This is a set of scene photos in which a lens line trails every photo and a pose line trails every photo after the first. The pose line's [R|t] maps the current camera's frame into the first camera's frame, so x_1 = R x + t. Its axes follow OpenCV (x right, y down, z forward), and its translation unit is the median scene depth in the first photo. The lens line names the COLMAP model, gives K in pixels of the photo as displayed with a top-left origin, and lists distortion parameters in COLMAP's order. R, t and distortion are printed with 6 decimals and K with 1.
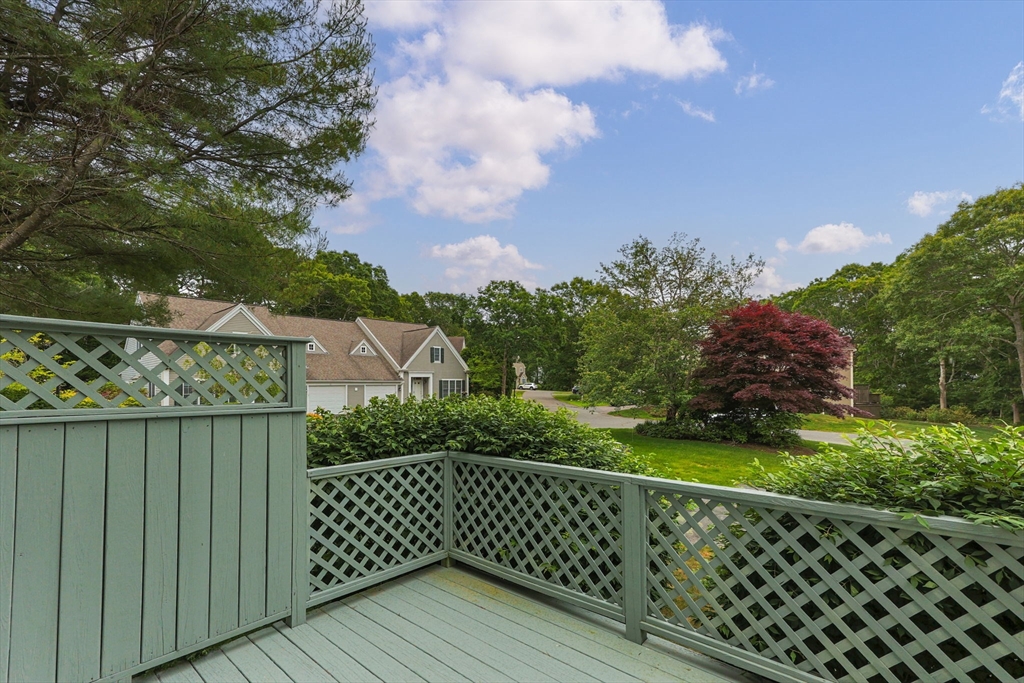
lens RADIAL K [[456.4, 0, 511.7], [0, 456.4, 371.4], [0, 0, 1]] dist [-0.000234, -0.000045]
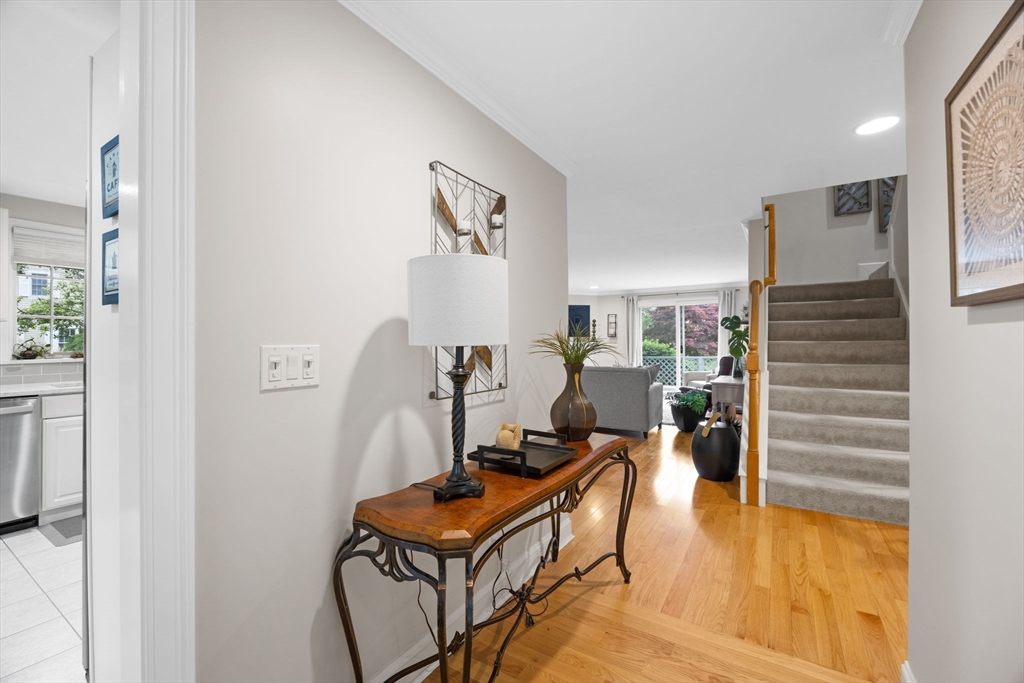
lens RADIAL K [[422.8, 0, 512.0], [0, 422.8, 341.5], [0, 0, 1]] dist [-0.001661, -0.000335]
pose [[0.986648, 0.002090, 0.162854, -0.356008], [-0.007228, 0.999494, 0.030964, -0.005135], [-0.162707, -0.031728, 0.986164, -0.440467]]
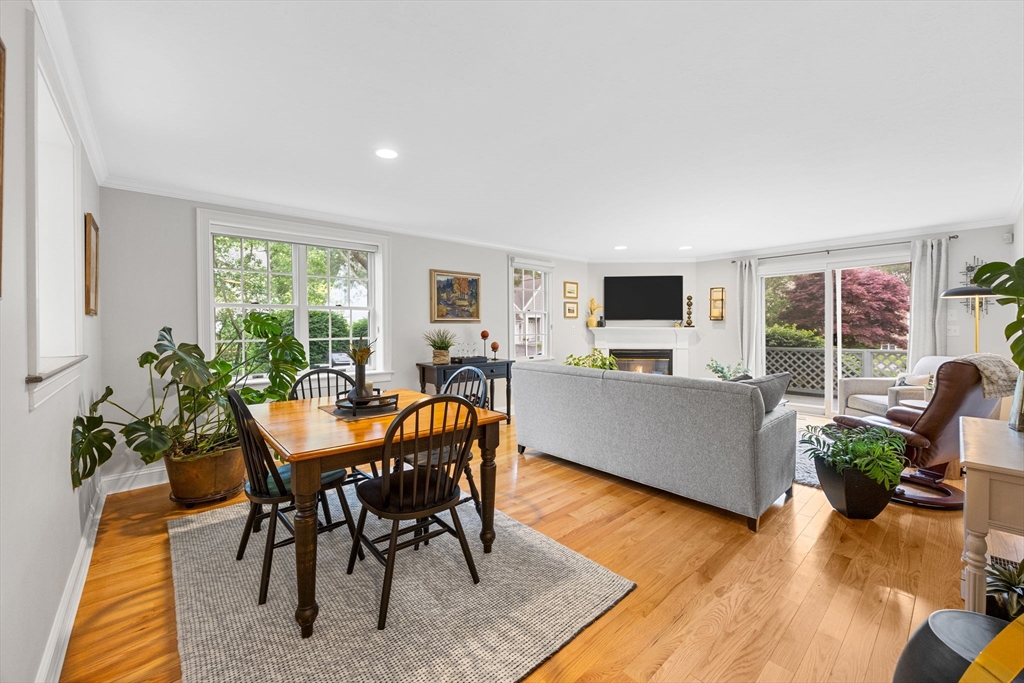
lens RADIAL K [[404.2, 0, 514.2], [0, 404.2, 327.5], [0, 0, 1]] dist [0.000541, 0.000030]
pose [[0.992988, 0.006653, -0.118029, -0.278889], [-0.002384, 0.999339, 0.036271, -0.001487], [0.118192, -0.035735, 0.992348, -0.307524]]
